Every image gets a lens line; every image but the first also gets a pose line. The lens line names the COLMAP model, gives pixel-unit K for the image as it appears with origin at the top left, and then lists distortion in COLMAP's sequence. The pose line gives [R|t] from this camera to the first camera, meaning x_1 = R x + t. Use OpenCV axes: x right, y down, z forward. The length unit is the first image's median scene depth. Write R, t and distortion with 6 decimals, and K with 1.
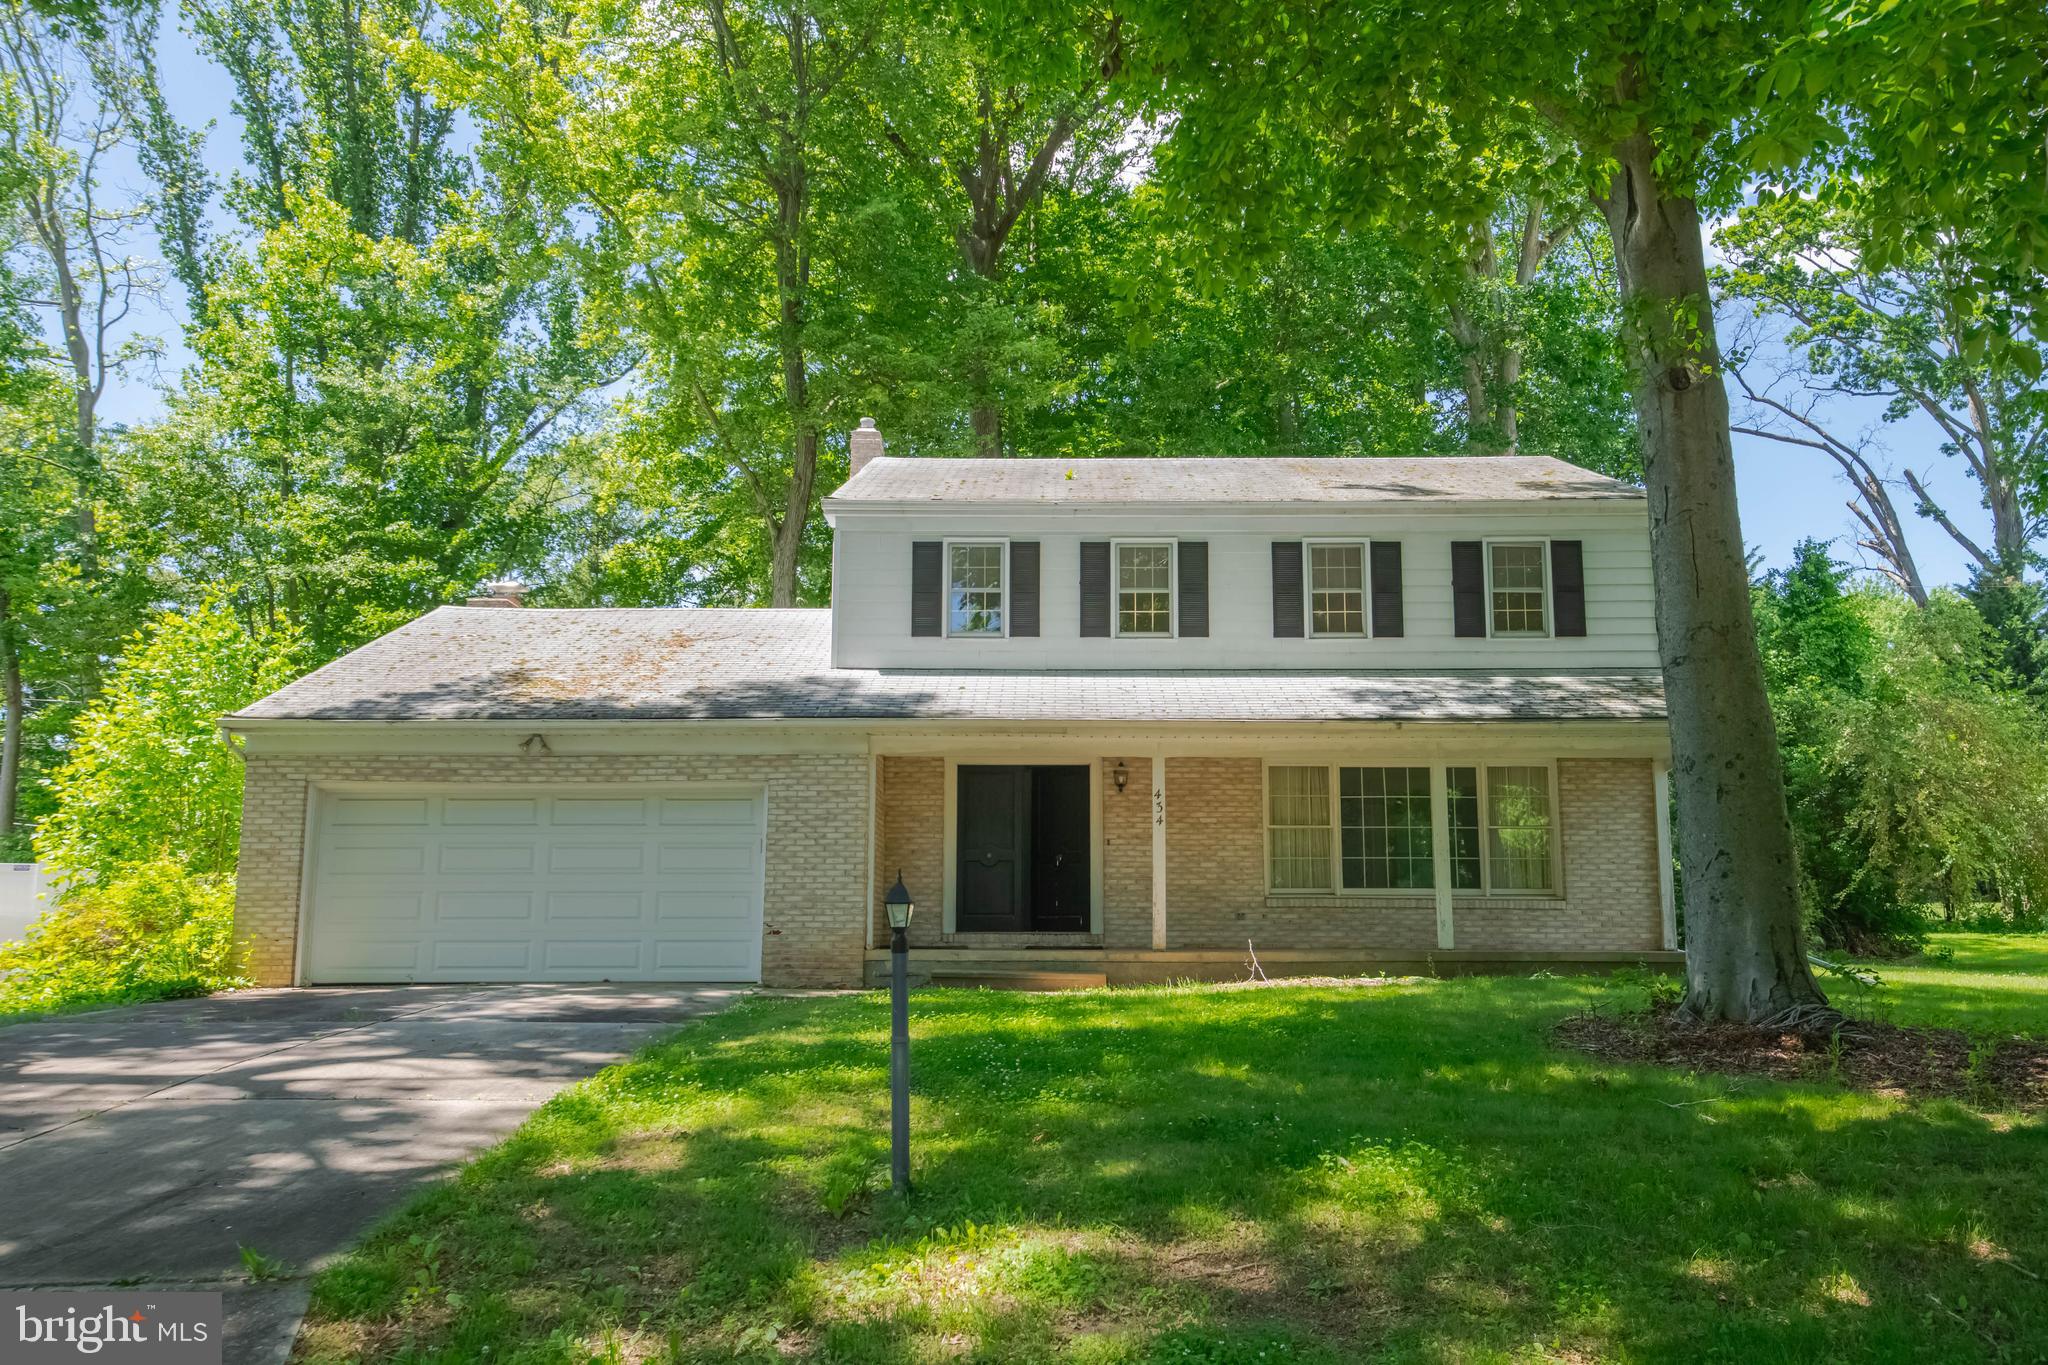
lens RADIAL K [[1771.5, 0, 1023.7], [0, 1771.5, 688.2], [0, 0, 1]] dist [0.015971, 0.004189]
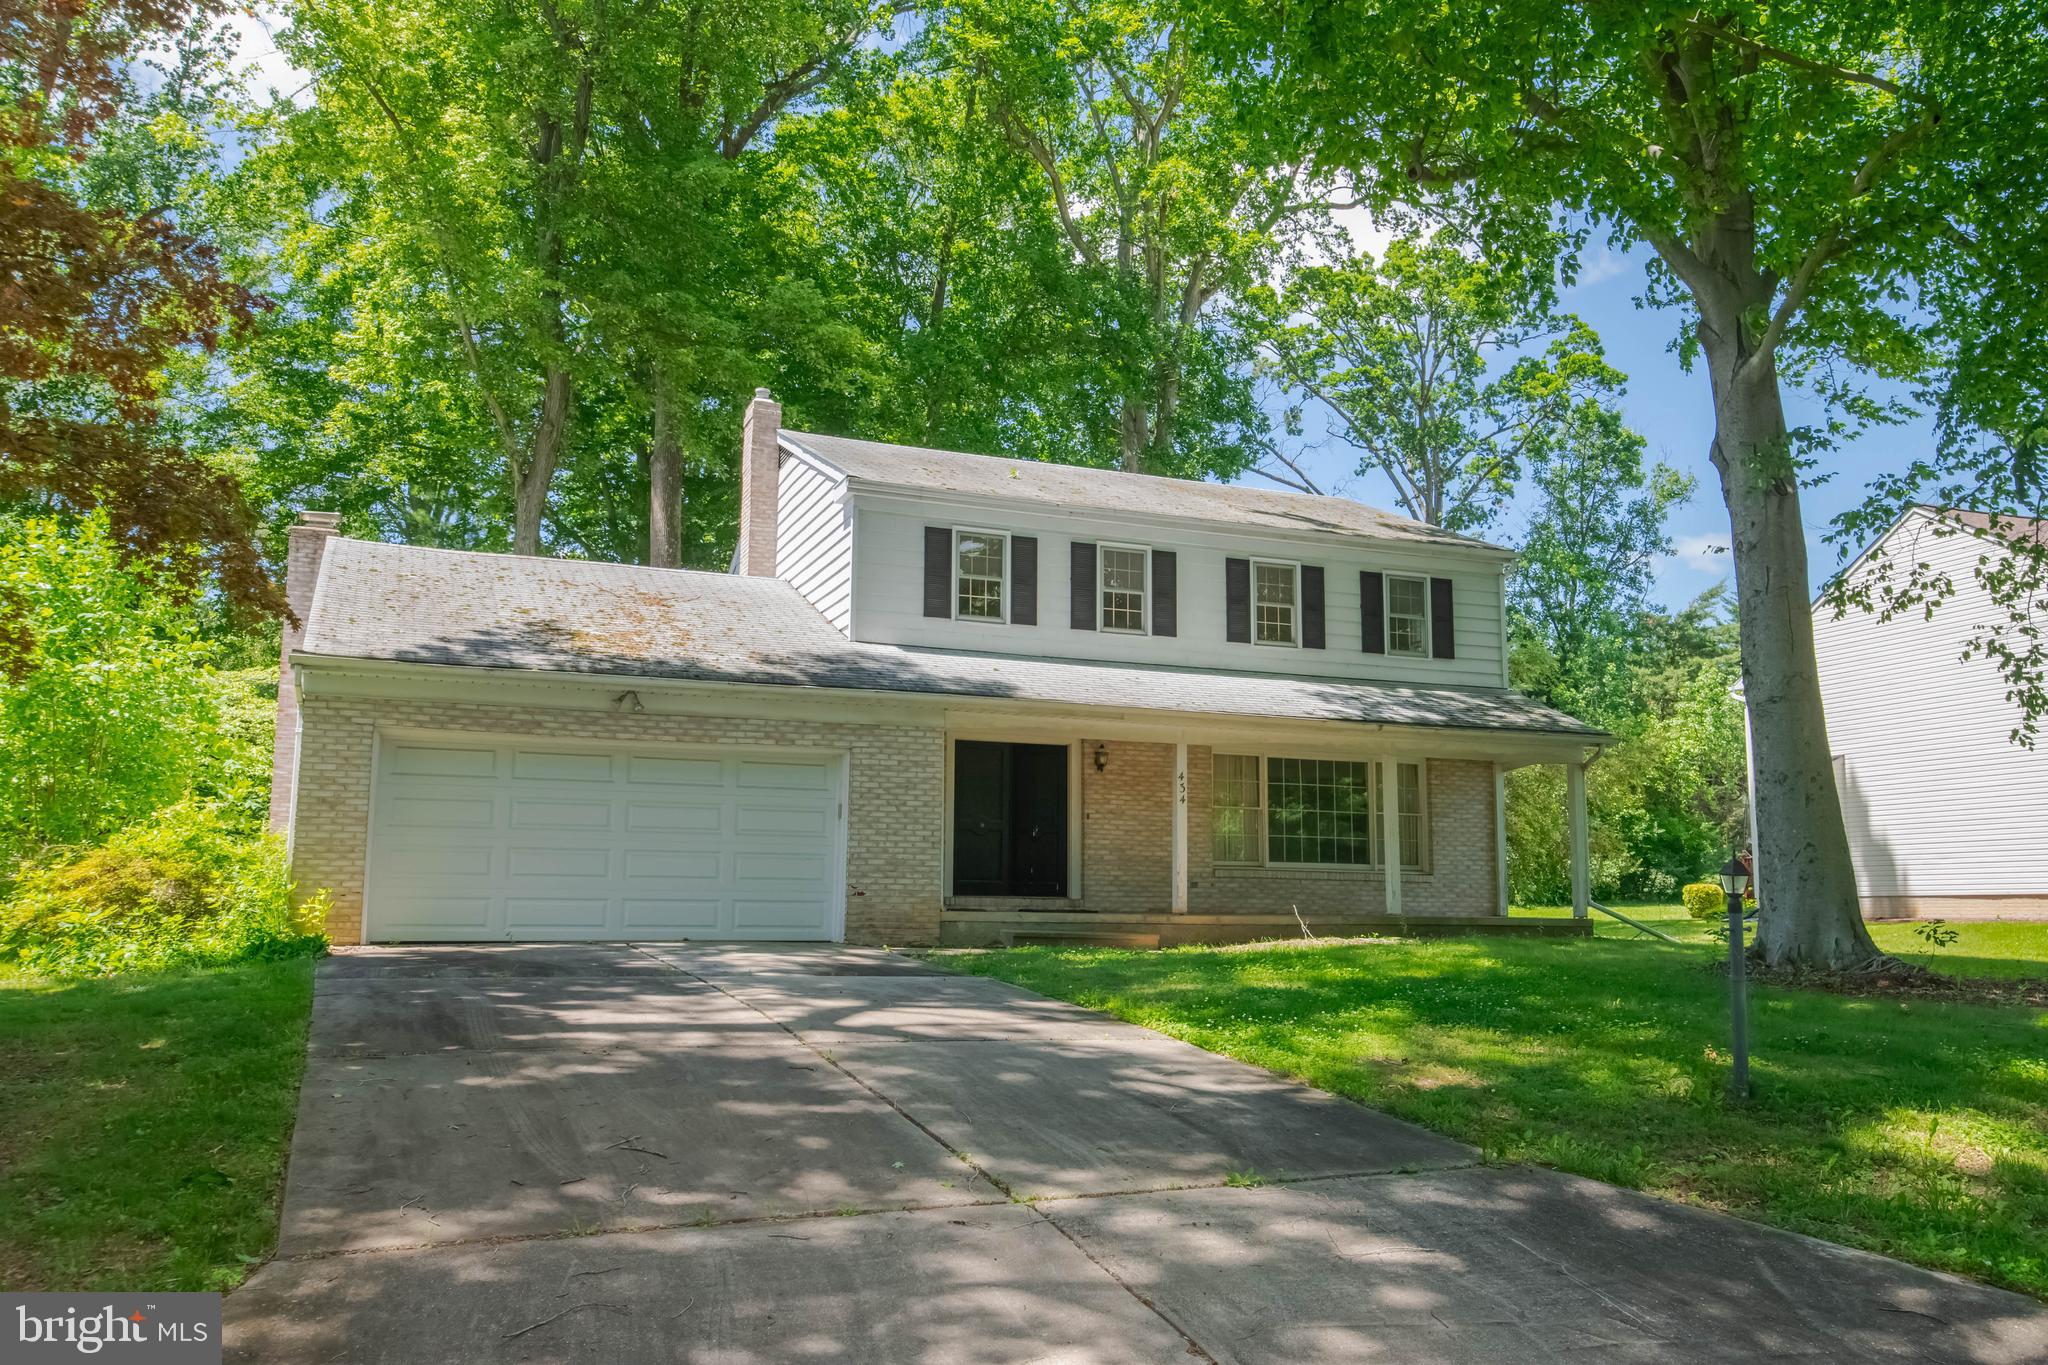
lens RADIAL K [[1771.5, 0, 1025.5], [0, 1771.5, 678.3], [0, 0, 1]] dist [0.015971, 0.004189]
pose [[0.913330, 0.061759, 0.402511, -0.436648], [-0.069102, 0.997603, 0.003731, -0.000245], [-0.401315, -0.031222, 0.915408, 0.003446]]
